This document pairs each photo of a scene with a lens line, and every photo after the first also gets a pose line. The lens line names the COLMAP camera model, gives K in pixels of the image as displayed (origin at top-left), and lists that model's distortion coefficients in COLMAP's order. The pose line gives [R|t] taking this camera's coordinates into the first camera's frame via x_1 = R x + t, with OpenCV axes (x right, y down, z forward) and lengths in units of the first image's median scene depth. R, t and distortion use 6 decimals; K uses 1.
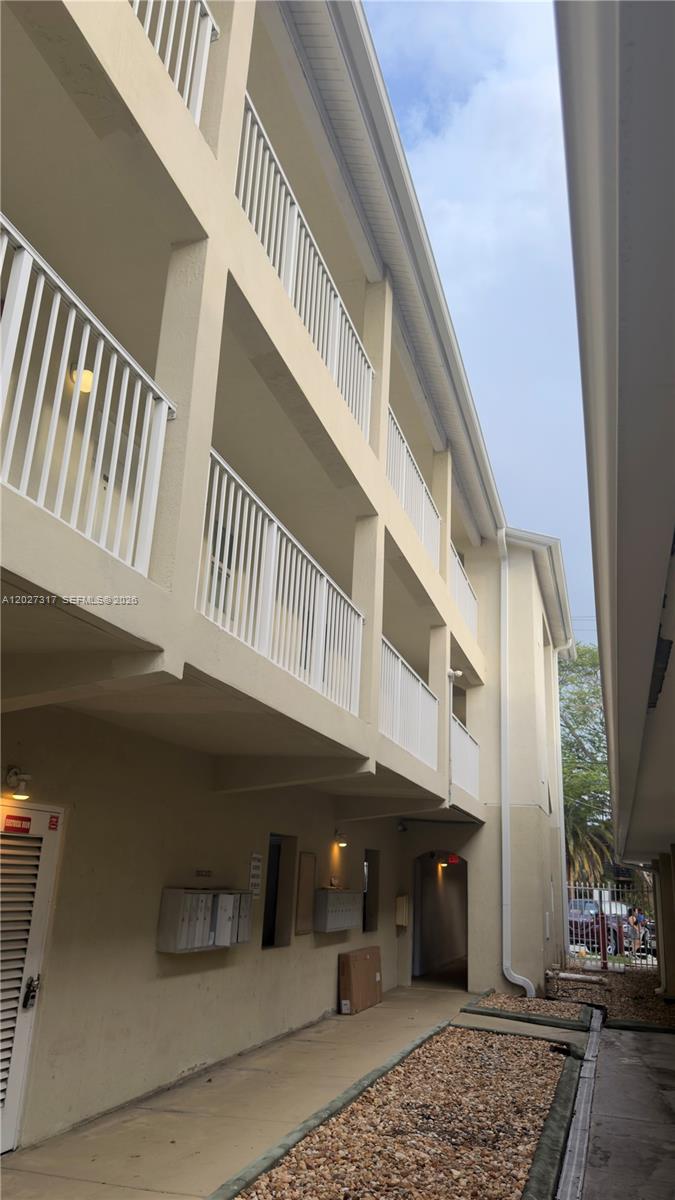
lens RADIAL K [[857.8, 0, 337.5], [0, 857.8, 600.0], [0, 0, 1]] dist [0.049676, -0.057774]
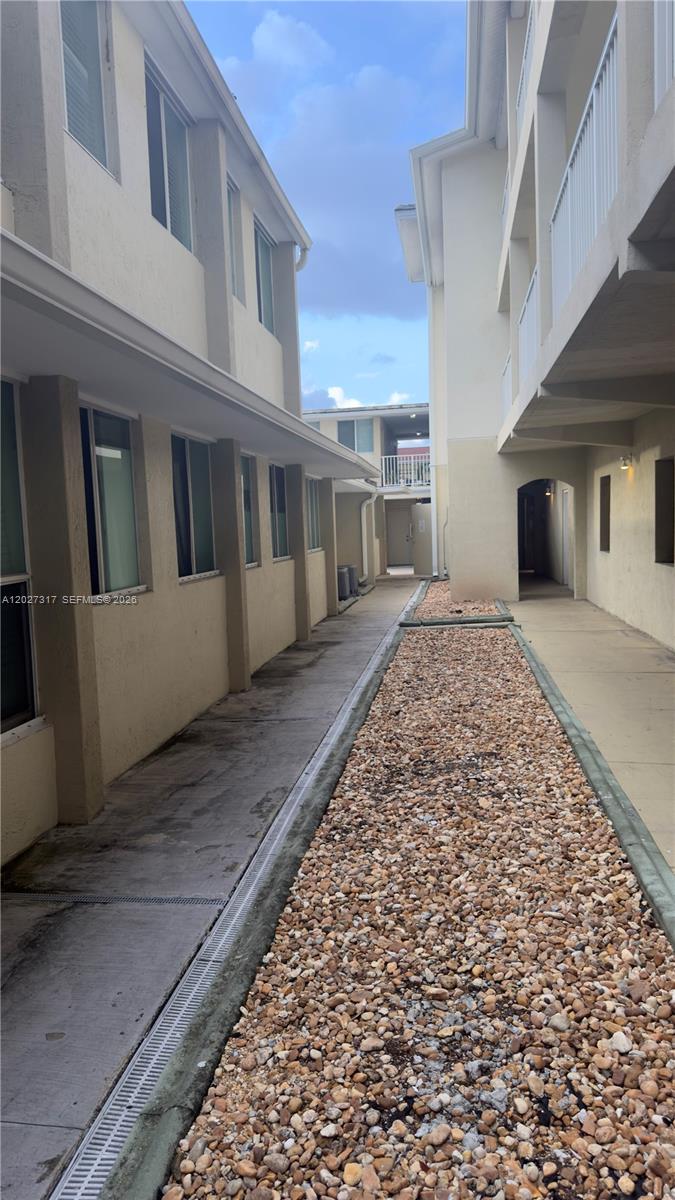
lens RADIAL K [[850.7, 0, 337.5], [0, 850.7, 600.0], [0, 0, 1]] dist [0.152619, -0.306014]
pose [[-0.987154, 0.003493, -0.159732, 0.270206], [0.039710, 0.973752, -0.224120, 0.469089], [0.154757, -0.227584, -0.961382, 1.354462]]
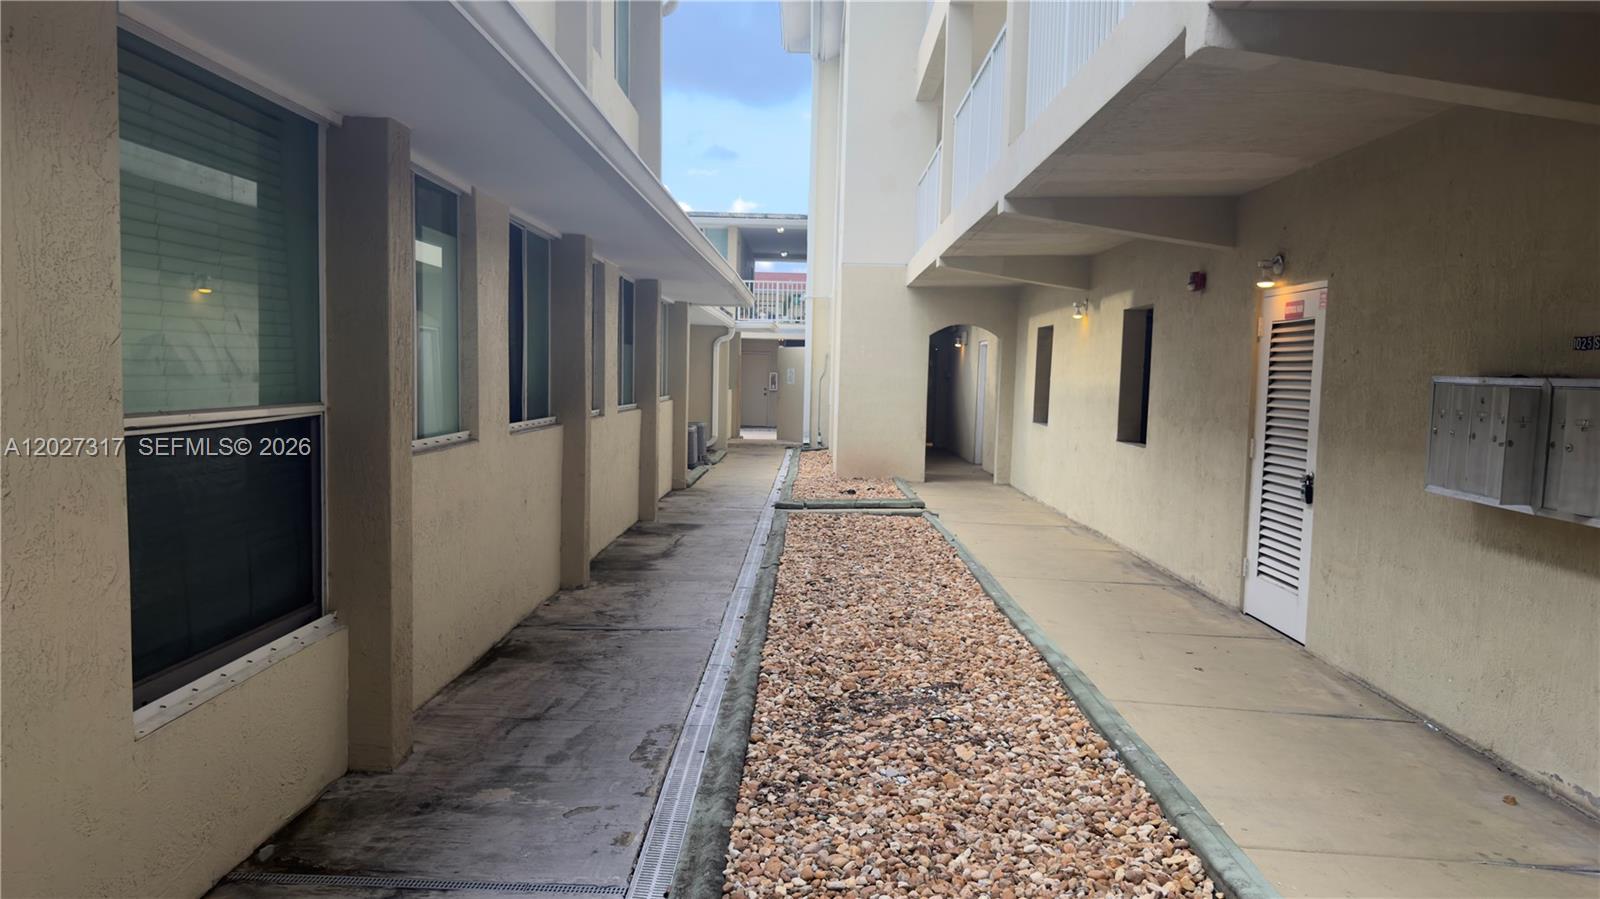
lens RADIAL K [[1134.3, 0, 801.4], [0, 1134.3, 458.3], [0, 0, 1]] dist [0.152619, -0.306014]
pose [[-0.956618, -0.050512, -0.286932, 0.322912], [0.018664, 0.972208, -0.233372, 0.465812], [0.290746, -0.228604, -0.929090, 1.318560]]
